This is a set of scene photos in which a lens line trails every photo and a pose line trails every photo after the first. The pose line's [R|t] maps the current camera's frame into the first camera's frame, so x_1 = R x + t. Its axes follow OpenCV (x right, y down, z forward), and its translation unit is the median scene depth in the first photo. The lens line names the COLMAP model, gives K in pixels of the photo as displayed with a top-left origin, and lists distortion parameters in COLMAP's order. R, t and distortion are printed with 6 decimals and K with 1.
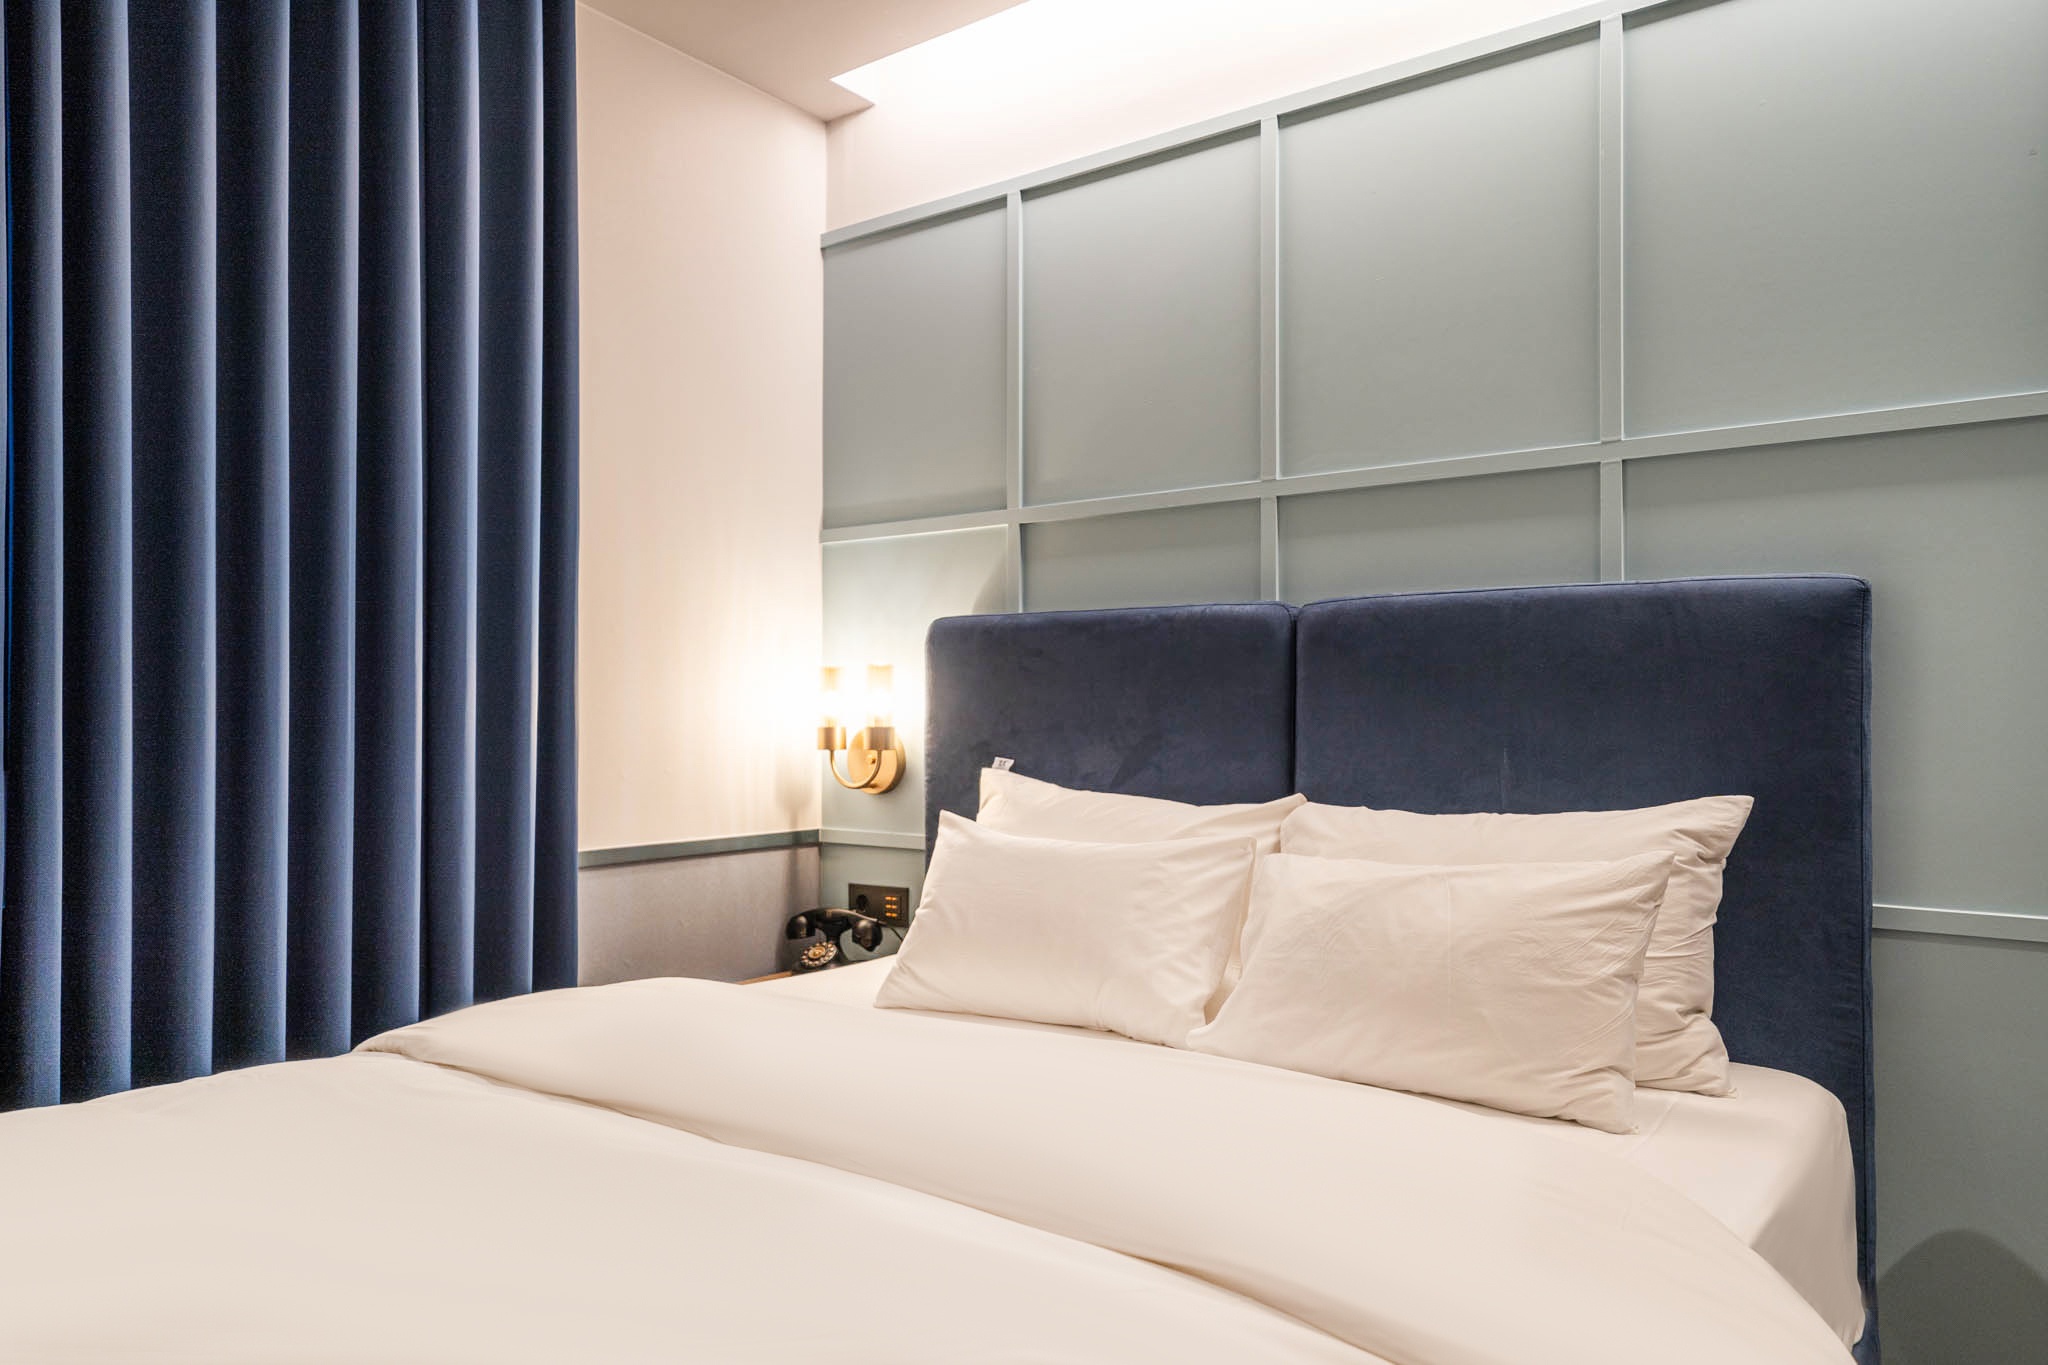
lens RADIAL K [[1451.8, 0, 1024.0], [0, 1451.8, 682.5], [0, 0, 1]] dist [0.061407, 0.000757]
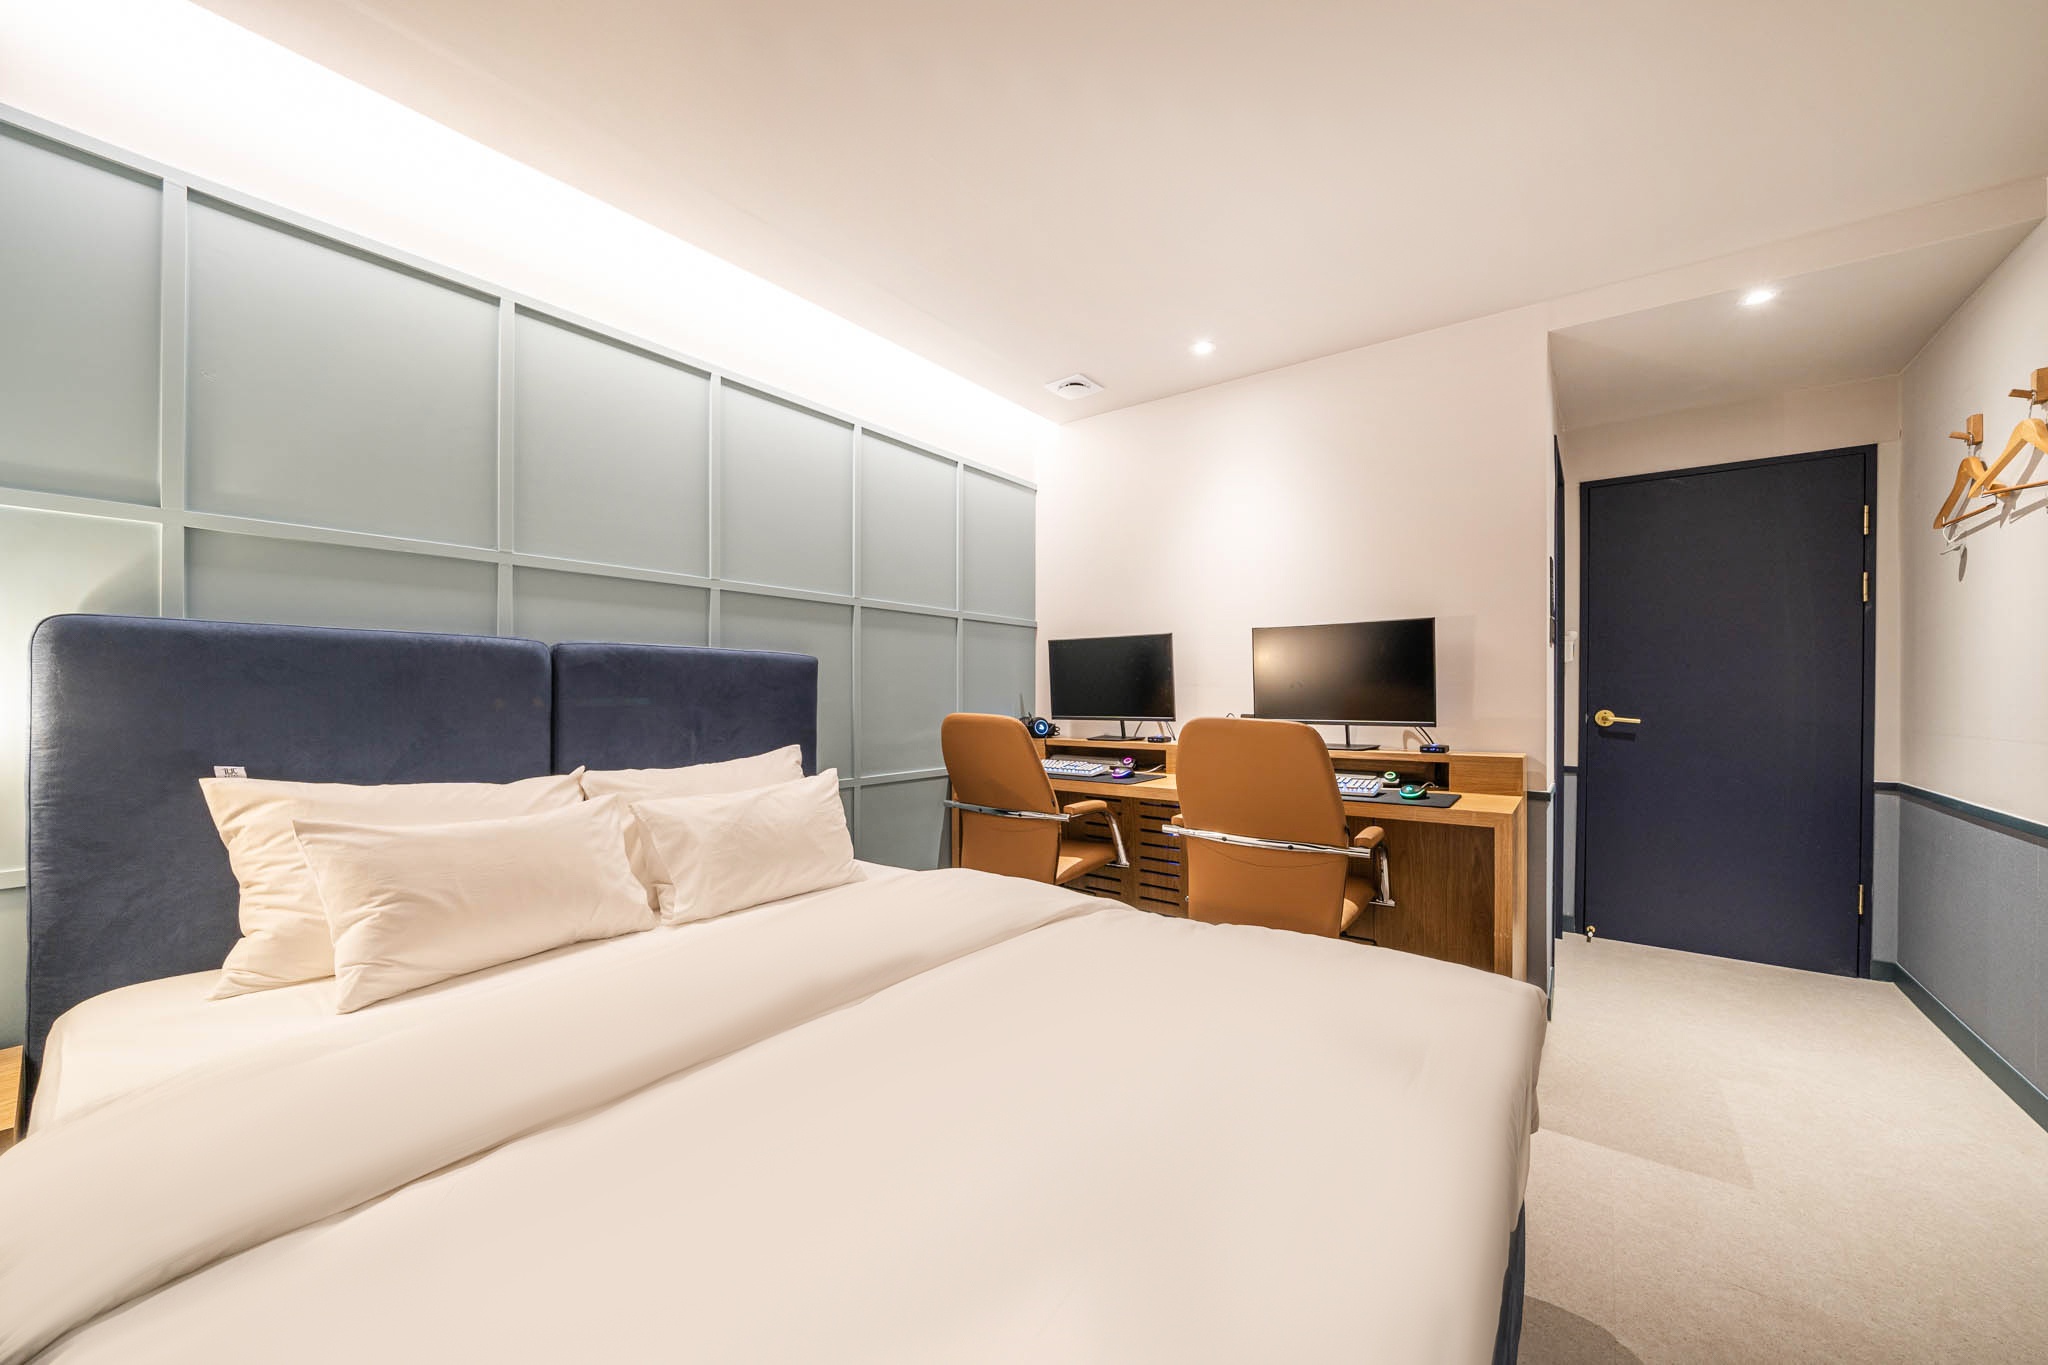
lens RADIAL K [[766.5, 0, 1023.7], [0, 766.5, 701.7], [0, 0, 1]] dist [-0.001273, -0.000206]
pose [[-0.005054, -0.003187, 0.999982, -0.584945], [-0.015855, 0.999869, 0.003107, -0.002758], [-0.999862, -0.015839, -0.005104, 0.492891]]
